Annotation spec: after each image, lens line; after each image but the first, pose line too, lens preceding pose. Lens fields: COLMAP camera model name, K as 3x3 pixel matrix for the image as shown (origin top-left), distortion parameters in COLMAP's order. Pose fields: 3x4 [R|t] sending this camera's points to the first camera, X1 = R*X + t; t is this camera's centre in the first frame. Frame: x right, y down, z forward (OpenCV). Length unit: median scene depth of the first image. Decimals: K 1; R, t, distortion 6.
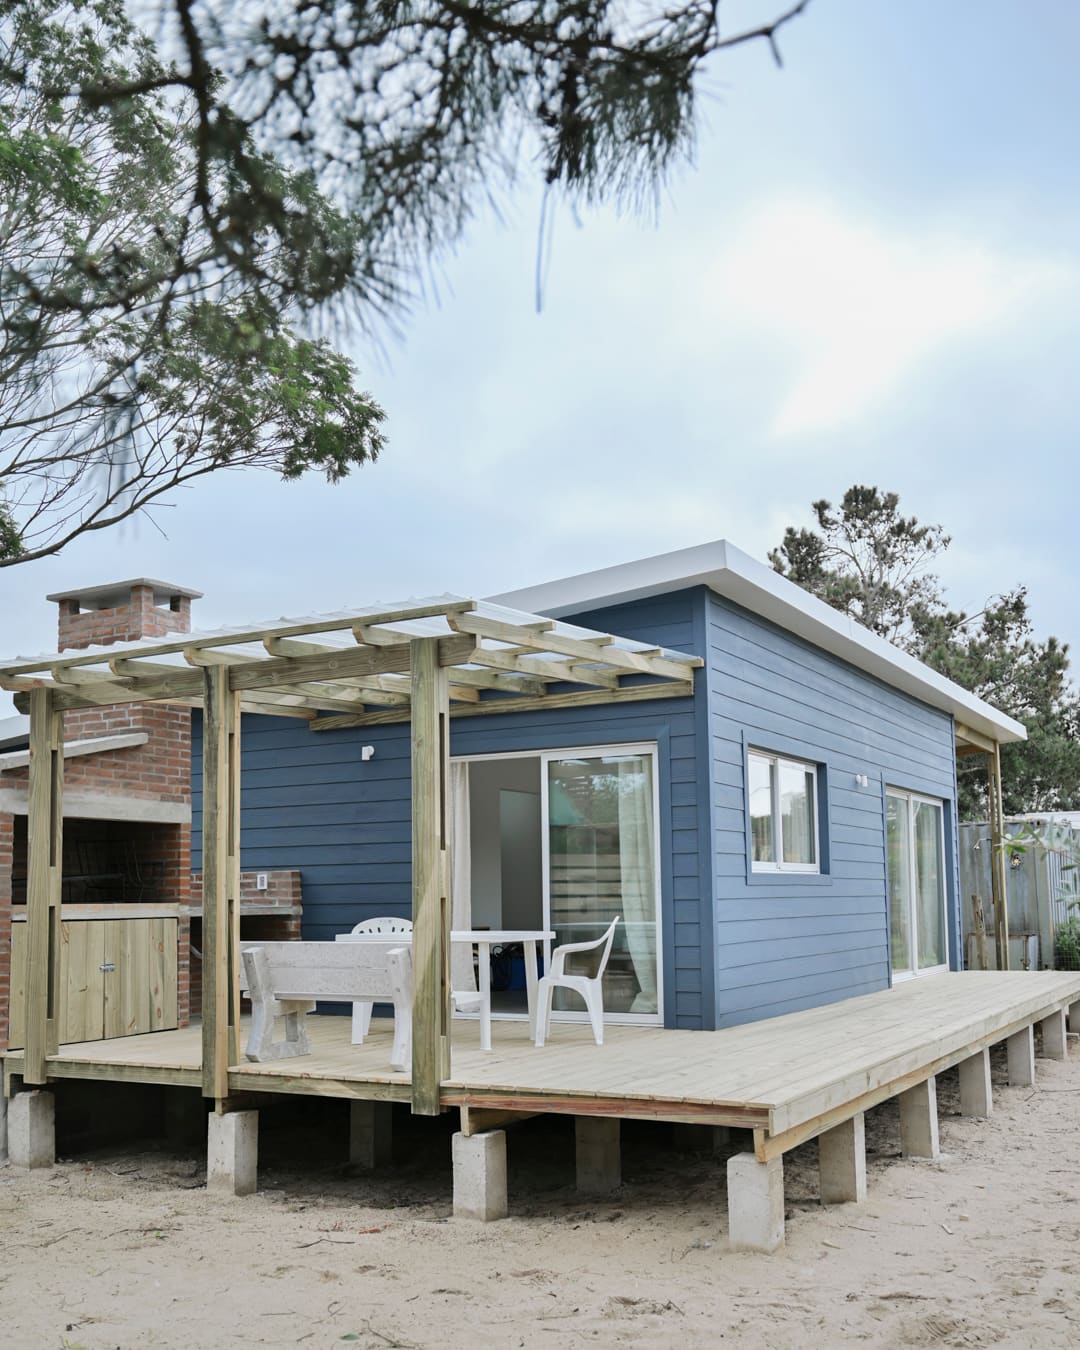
lens RADIAL K [[1313.0, 0, 523.4], [0, 1313.0, 777.7], [0, 0, 1]] dist [-0.001363, 0.000000]
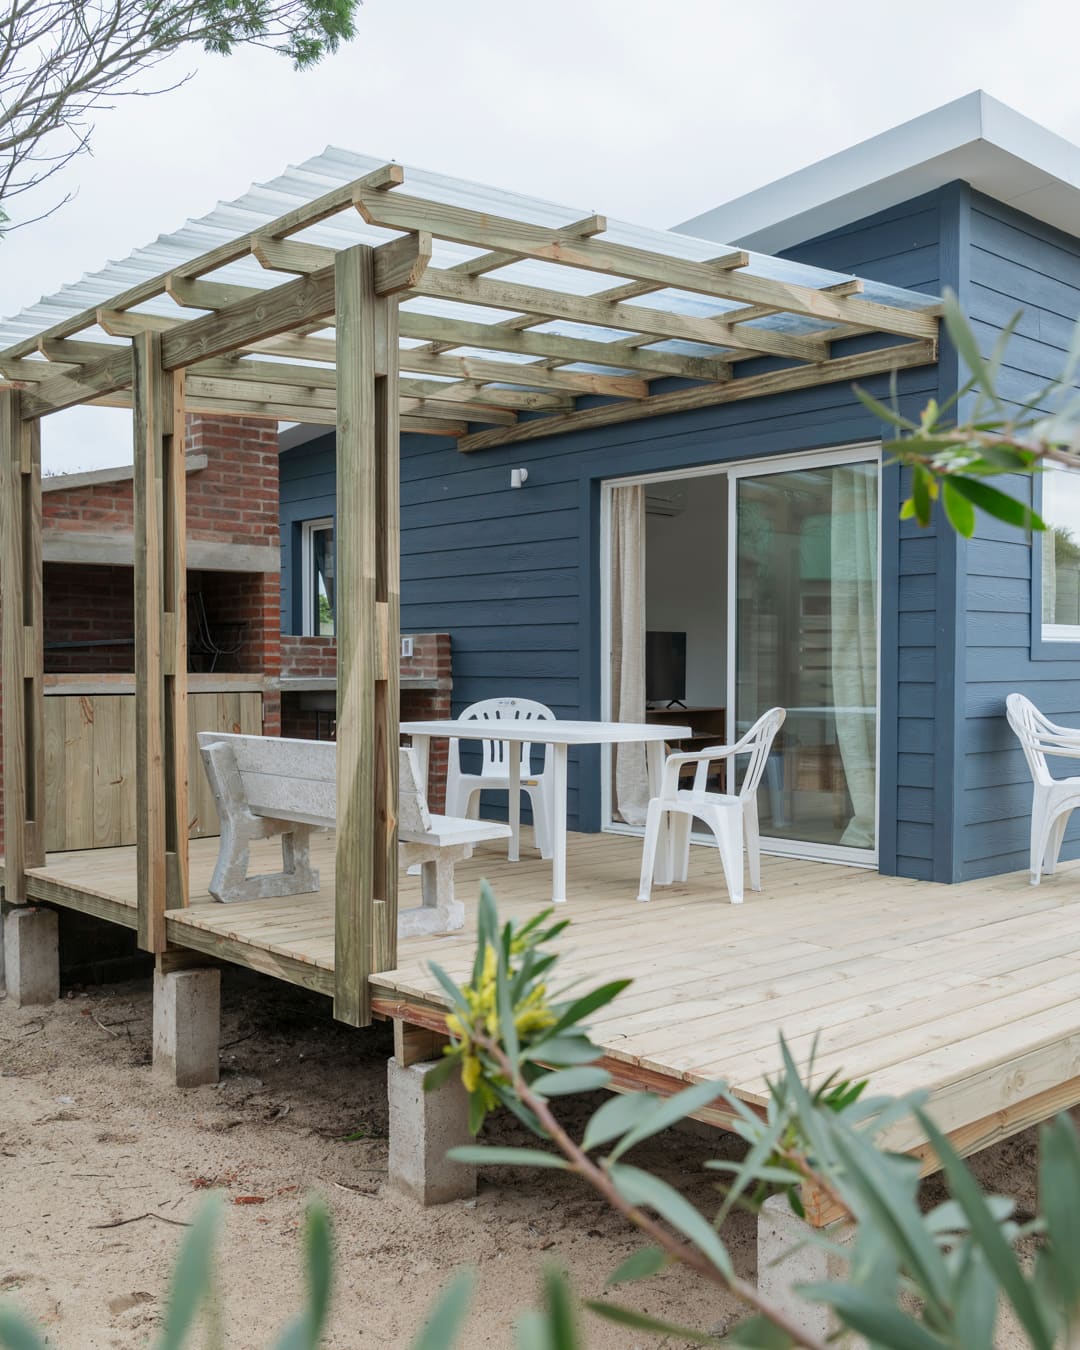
lens RADIAL K [[1313.0, 0, 539.4], [0, 1313.0, 693.2], [0, 0, 1]] dist [-0.001363, 0.000000]
pose [[0.951612, 0.021079, -0.306580, 0.142074], [0.014747, 0.993363, 0.114073, 0.020496], [0.306949, -0.113074, 0.944985, 0.318120]]
